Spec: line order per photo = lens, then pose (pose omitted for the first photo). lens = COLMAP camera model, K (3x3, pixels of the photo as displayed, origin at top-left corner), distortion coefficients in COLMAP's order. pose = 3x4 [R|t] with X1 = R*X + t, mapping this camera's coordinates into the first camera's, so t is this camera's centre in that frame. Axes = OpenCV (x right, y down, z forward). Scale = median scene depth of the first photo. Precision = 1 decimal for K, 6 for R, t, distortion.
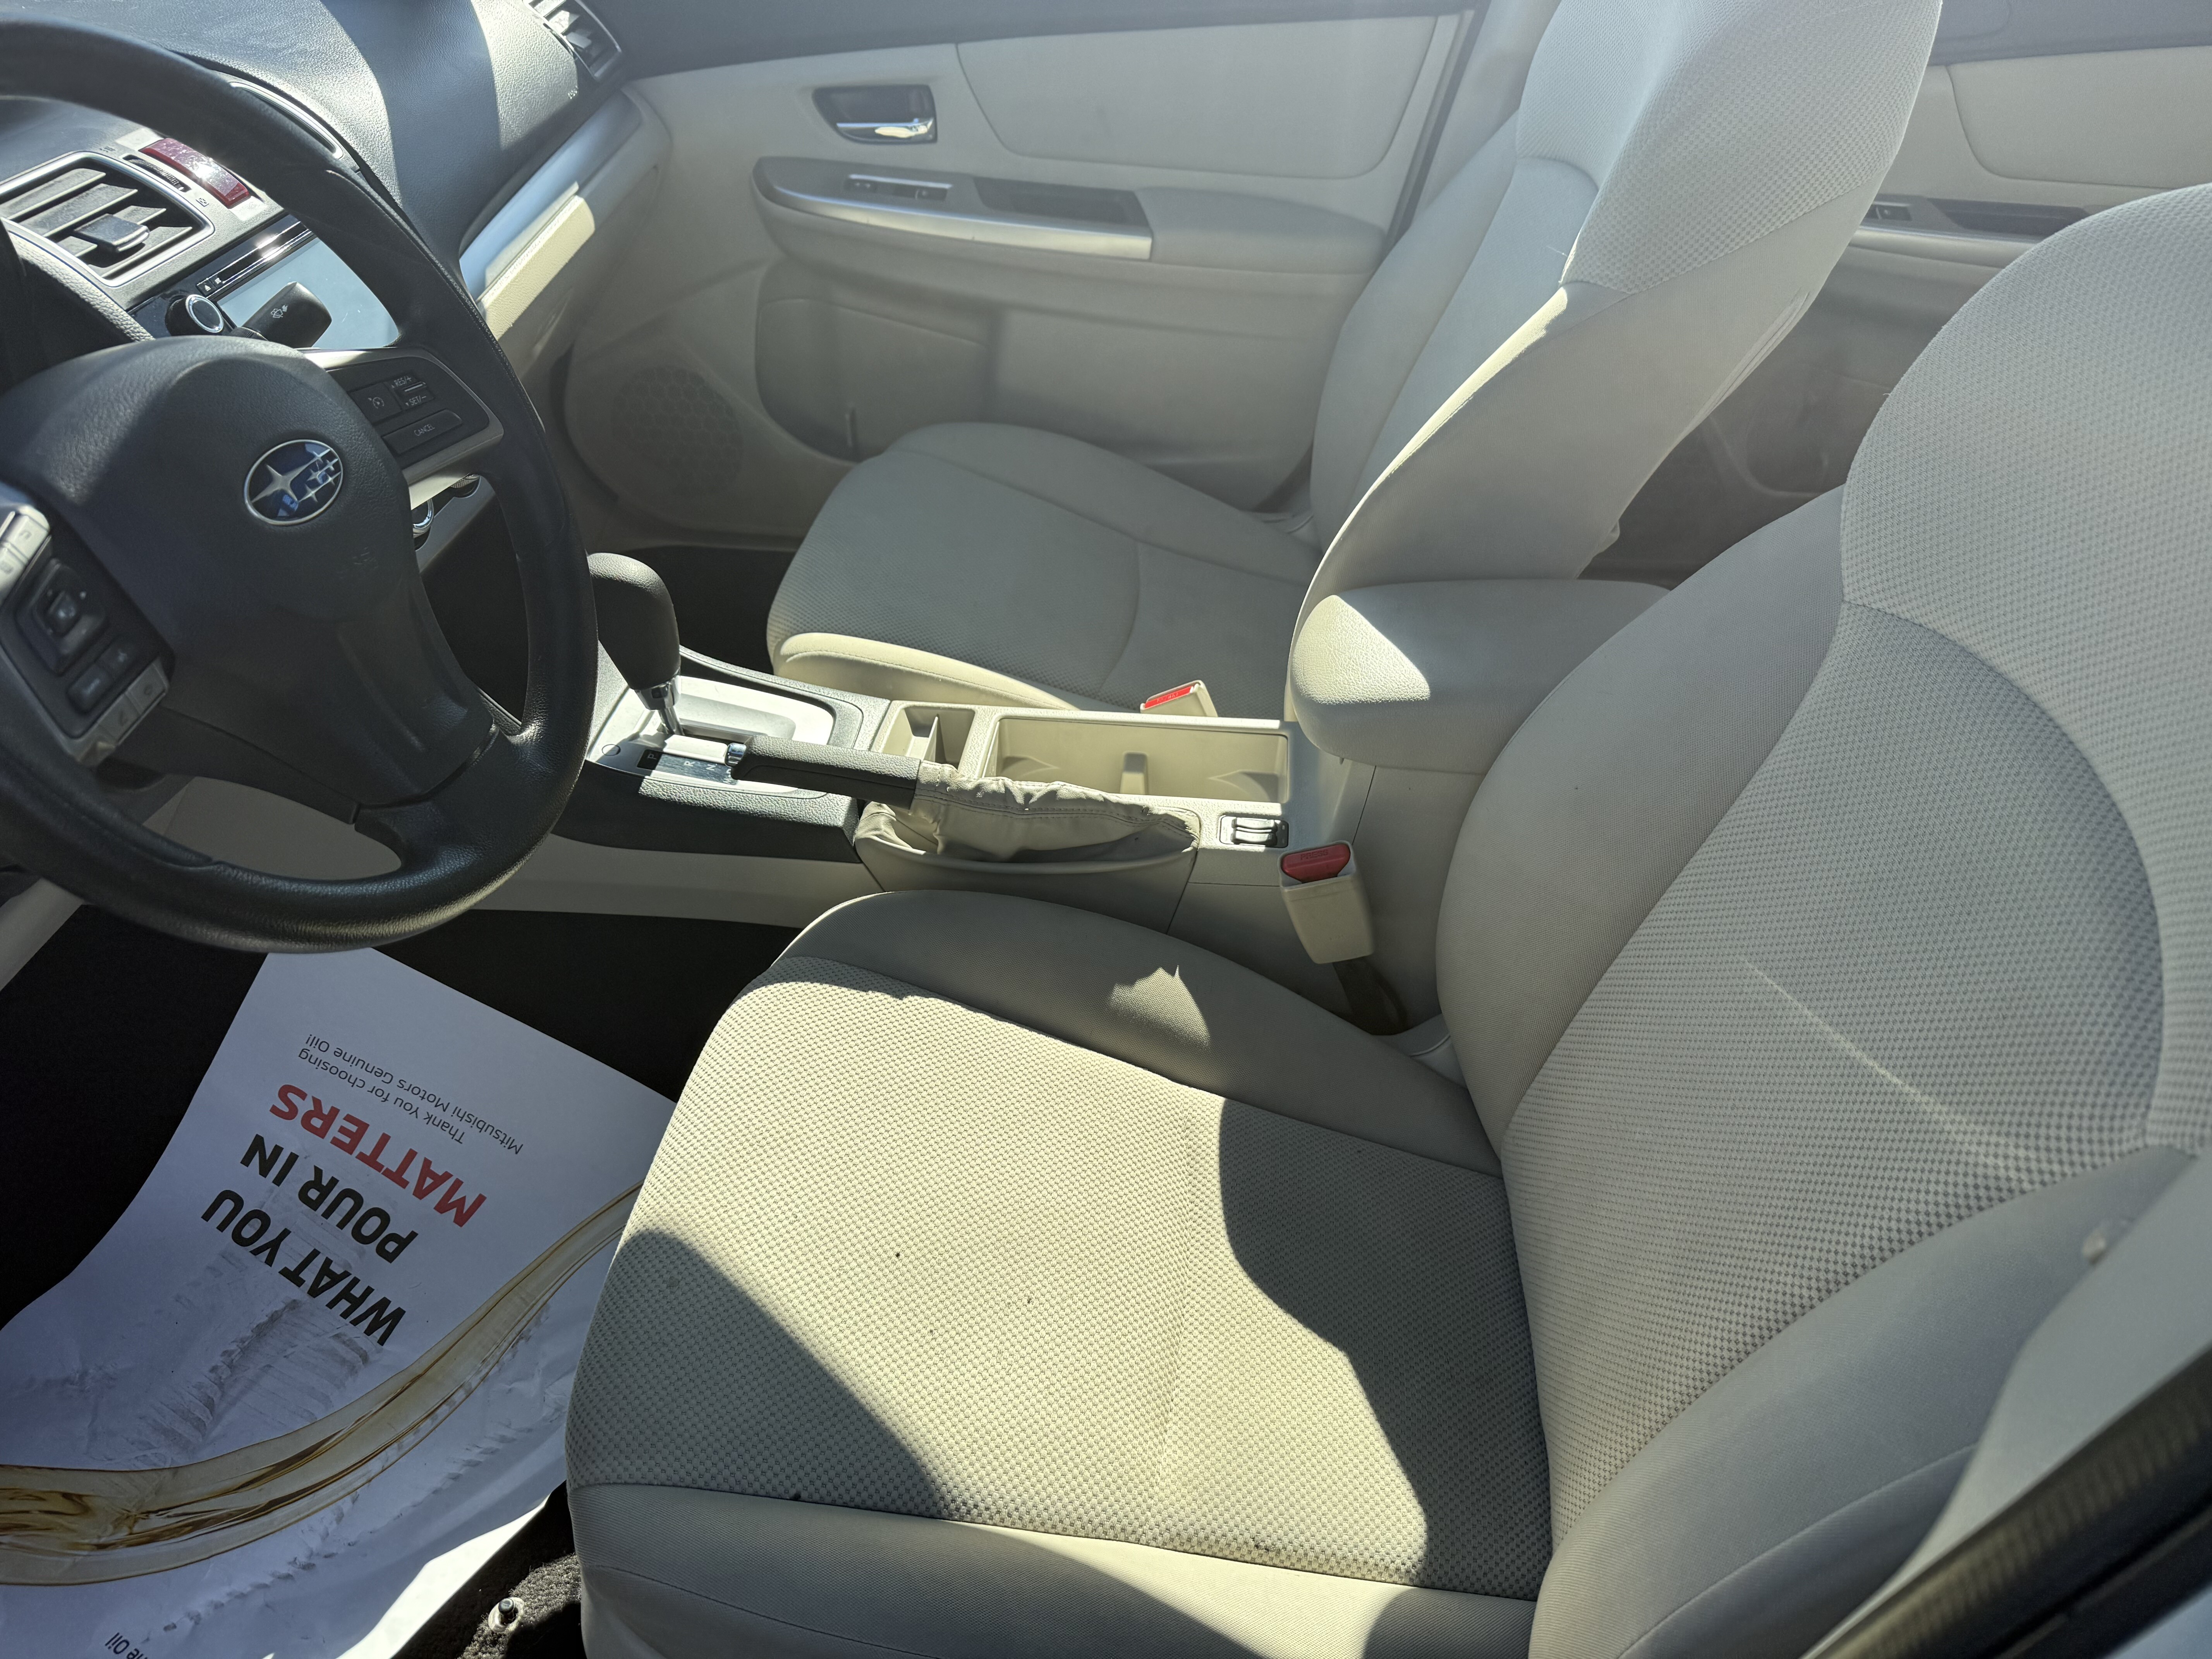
lens RADIAL K [[1659.4, 0, 1106.0], [0, 1659.4, 829.5], [0, 0, 1]] dist [0.043163, -0.043386]
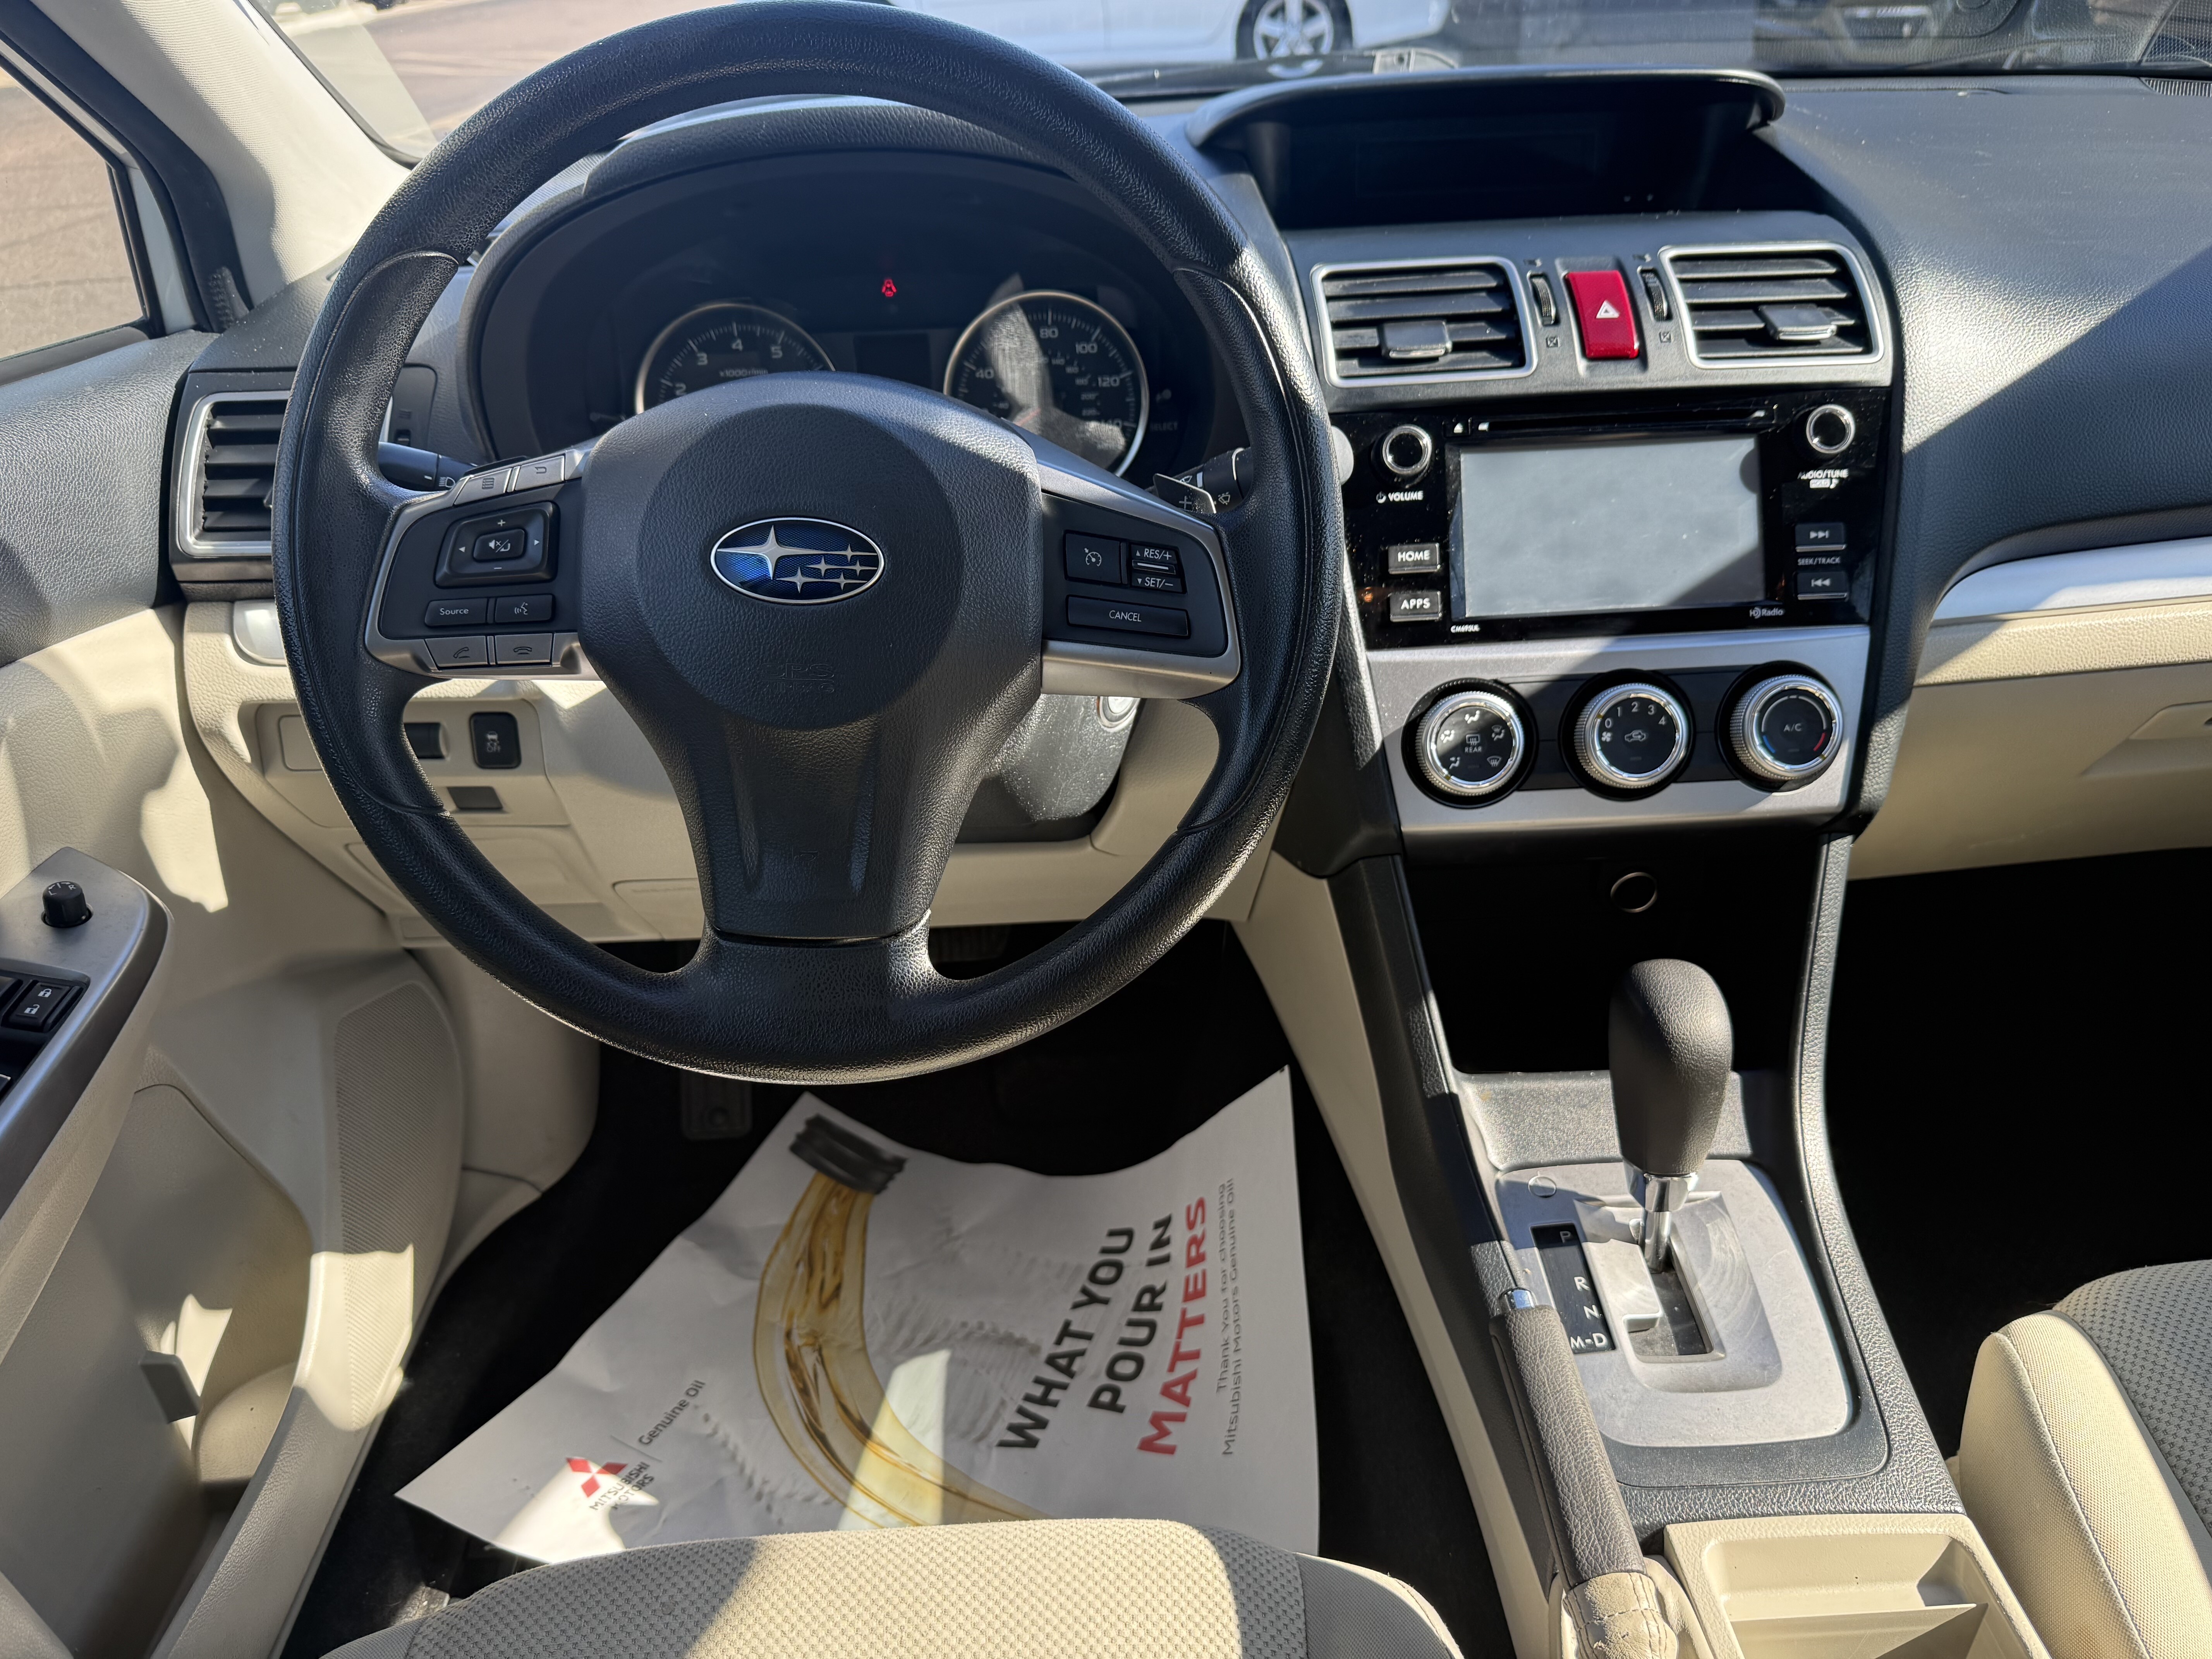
lens RADIAL K [[1659.4, 0, 1106.0], [0, 1659.4, 829.5], [0, 0, 1]] dist [0.043163, -0.043386]
pose [[0.143430, 0.504739, -0.851273, 0.182573], [-0.580320, 0.739659, 0.340783, -0.282018], [0.801659, 0.445132, 0.398999, 0.501157]]
